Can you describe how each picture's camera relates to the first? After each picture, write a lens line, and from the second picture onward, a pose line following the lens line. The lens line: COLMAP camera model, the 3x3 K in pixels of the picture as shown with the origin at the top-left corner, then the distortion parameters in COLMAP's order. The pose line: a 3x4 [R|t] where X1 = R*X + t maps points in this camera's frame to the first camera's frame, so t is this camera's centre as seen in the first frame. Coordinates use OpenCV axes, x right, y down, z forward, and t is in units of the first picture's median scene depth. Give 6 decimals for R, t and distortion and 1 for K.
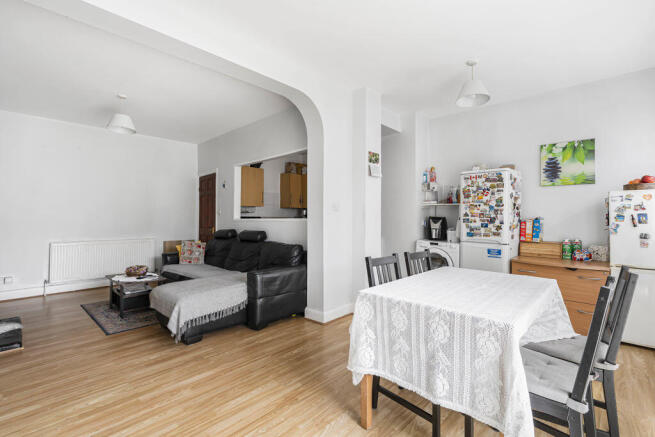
lens RADIAL K [[295.9, 0, 331.2], [0, 295.9, 214.6], [0, 0, 1]] dist [-0.004492, 0.001828]
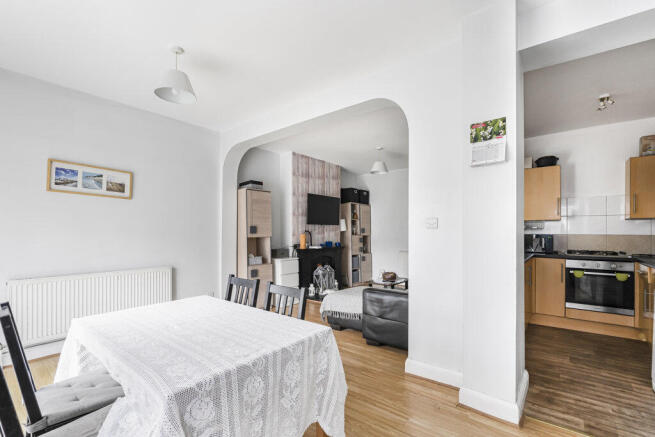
lens RADIAL K [[295.9, 0, 331.2], [0, 295.9, 231.9], [0, 0, 1]] dist [-0.004492, 0.001828]
pose [[0.065686, -0.006155, -0.997821, 0.681309], [0.013693, 0.999892, -0.005267, -0.005381], [0.997746, -0.013318, 0.065764, 0.686682]]
